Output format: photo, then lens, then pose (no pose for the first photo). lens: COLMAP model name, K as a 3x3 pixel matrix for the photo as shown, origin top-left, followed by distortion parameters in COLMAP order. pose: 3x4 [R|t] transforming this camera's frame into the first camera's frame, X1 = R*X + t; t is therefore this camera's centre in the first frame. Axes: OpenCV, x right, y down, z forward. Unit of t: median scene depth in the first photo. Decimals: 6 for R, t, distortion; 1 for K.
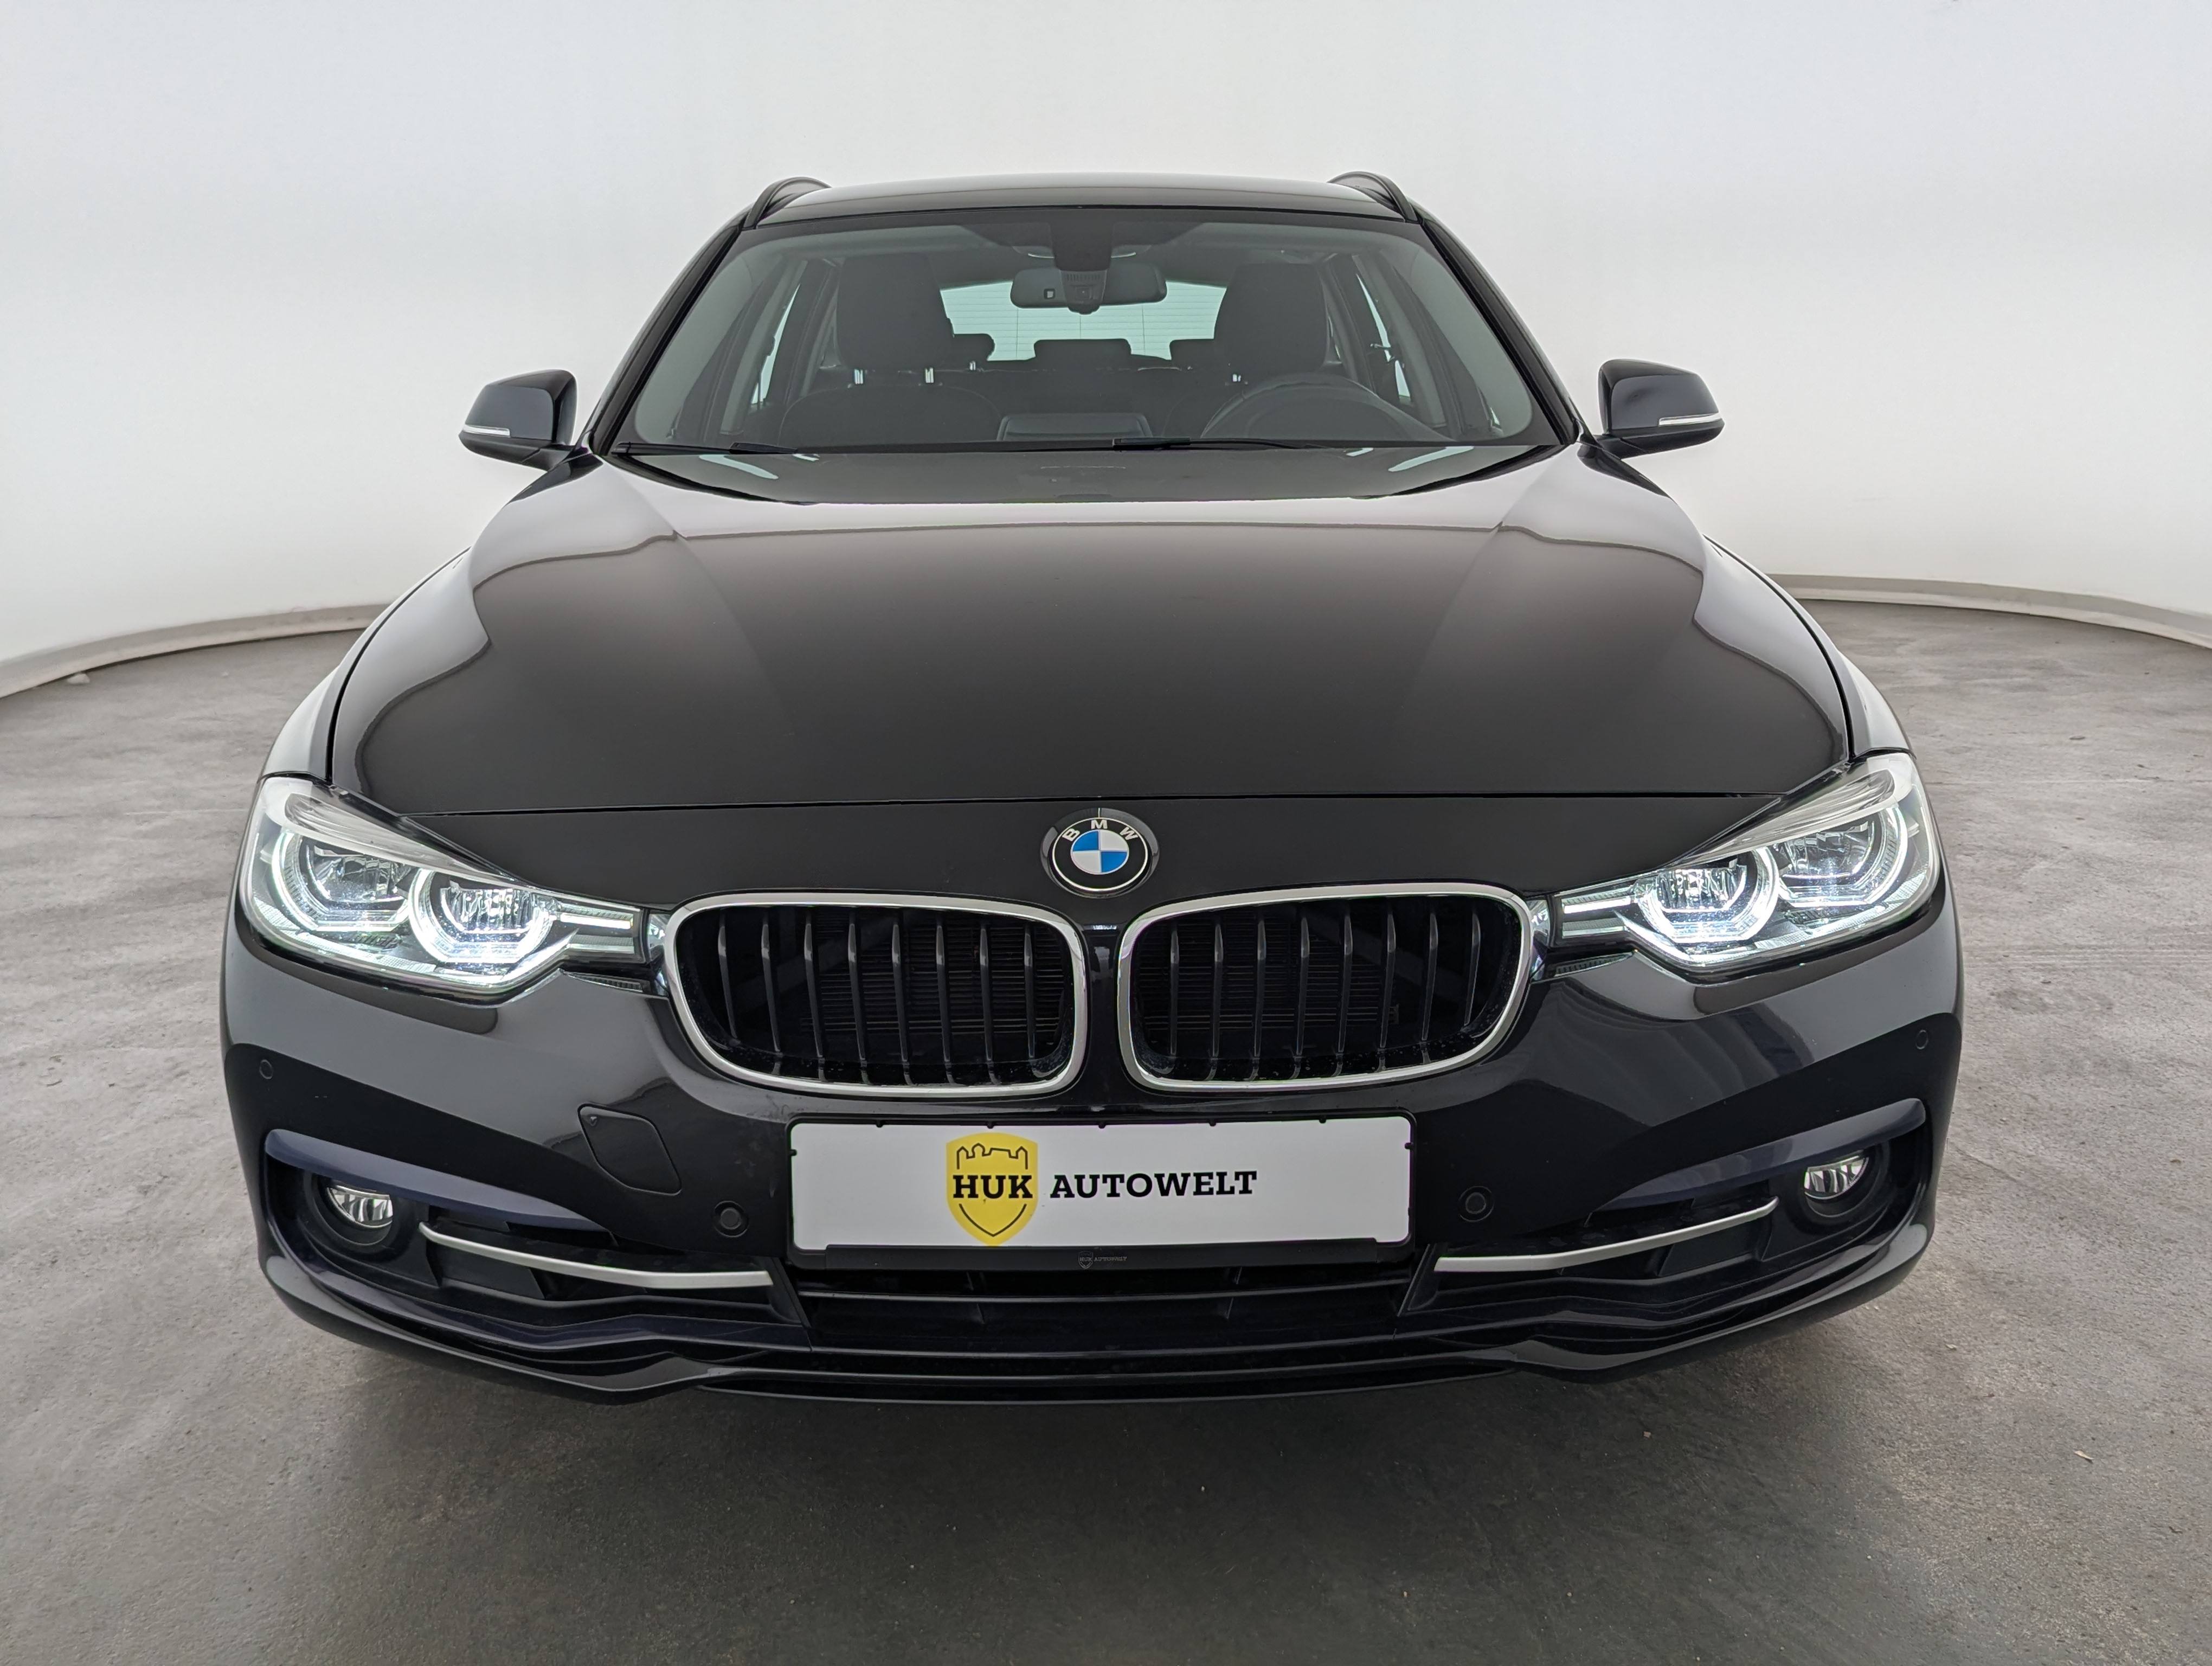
lens RADIAL K [[2104.1, 0, 1088.2], [0, 2104.1, 849.0], [0, 0, 1]] dist [0.027794, 0.000000]
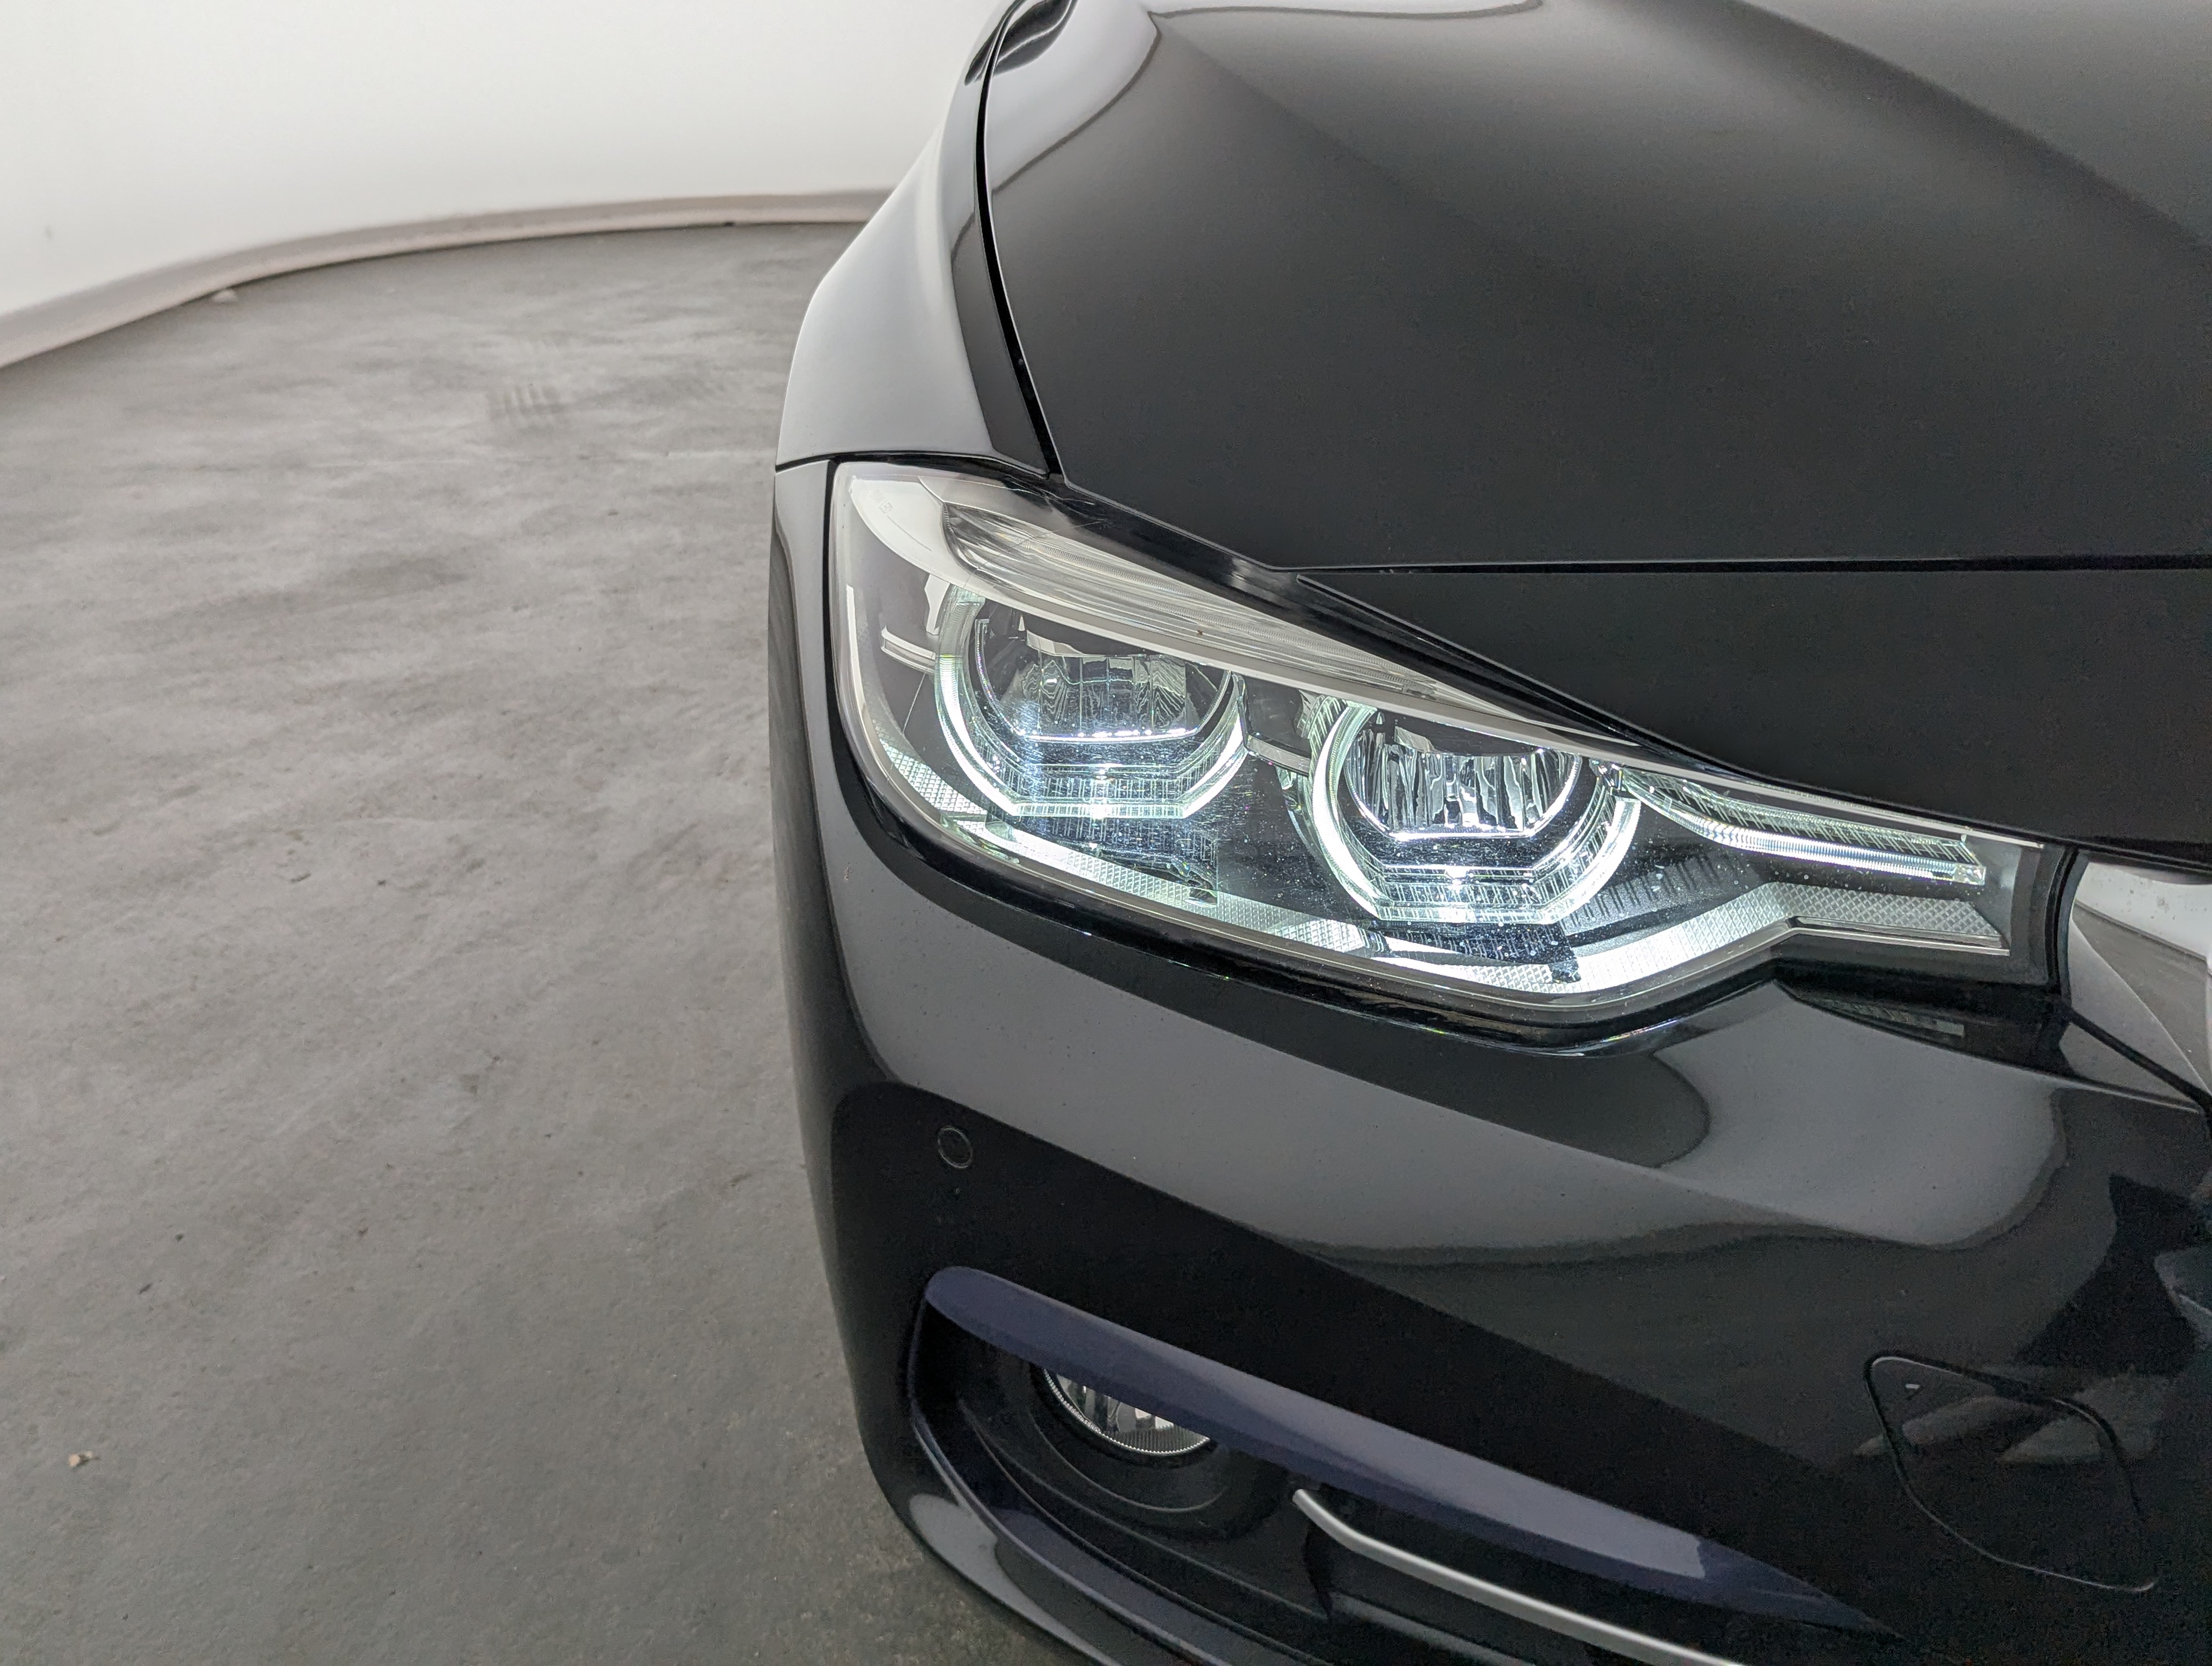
lens RADIAL K [[2332.1, 0, 1105.3], [0, 2332.1, 837.6], [0, 0, 1]] dist [0.052366, 0.000000]
pose [[0.996107, 0.011814, -0.087362, -0.145247], [0.001167, 0.989126, 0.147063, -0.014104], [0.088150, -0.146593, 0.985261, 0.245414]]
